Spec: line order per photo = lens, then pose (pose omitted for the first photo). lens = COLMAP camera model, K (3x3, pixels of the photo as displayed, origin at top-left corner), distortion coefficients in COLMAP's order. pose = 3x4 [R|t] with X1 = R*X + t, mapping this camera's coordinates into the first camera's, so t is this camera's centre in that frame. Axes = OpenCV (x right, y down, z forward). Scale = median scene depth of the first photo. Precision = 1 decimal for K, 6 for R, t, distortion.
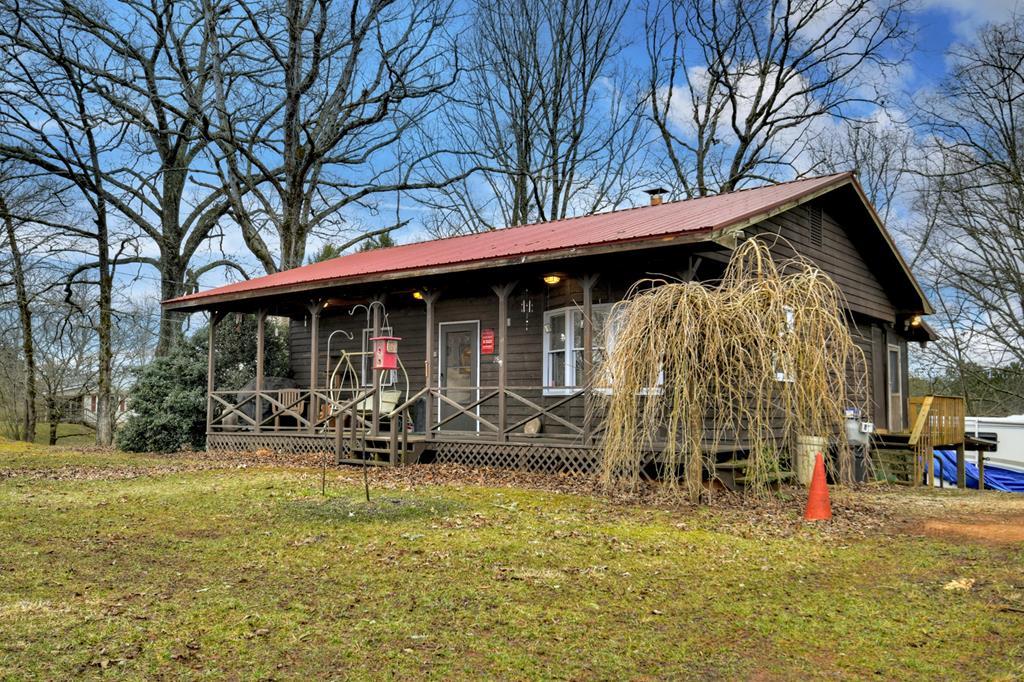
lens RADIAL K [[830.3, 0, 512.0], [0, 830.3, 341.0], [0, 0, 1]] dist [0.005270, 0.002765]
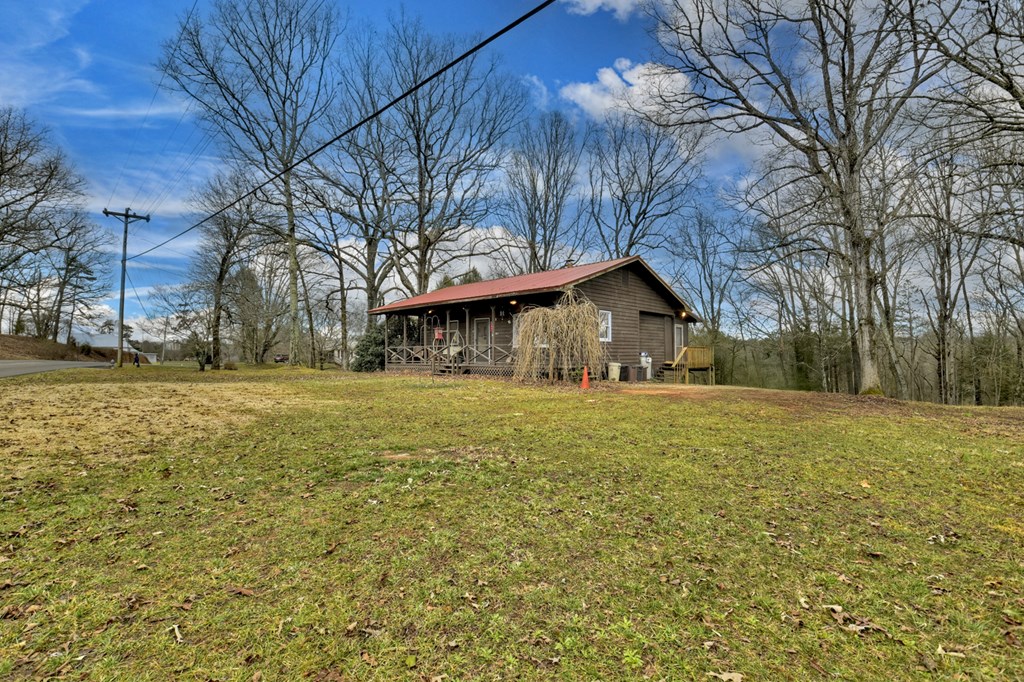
lens RADIAL K [[440.9, 0, 512.0], [0, 440.9, 341.0], [0, 0, 1]] dist [-0.000622, -0.000050]
pose [[0.996094, -0.007959, -0.087937, 0.080961], [0.012104, 0.998835, 0.046704, -0.009582], [0.087462, -0.047586, 0.995031, -0.177137]]
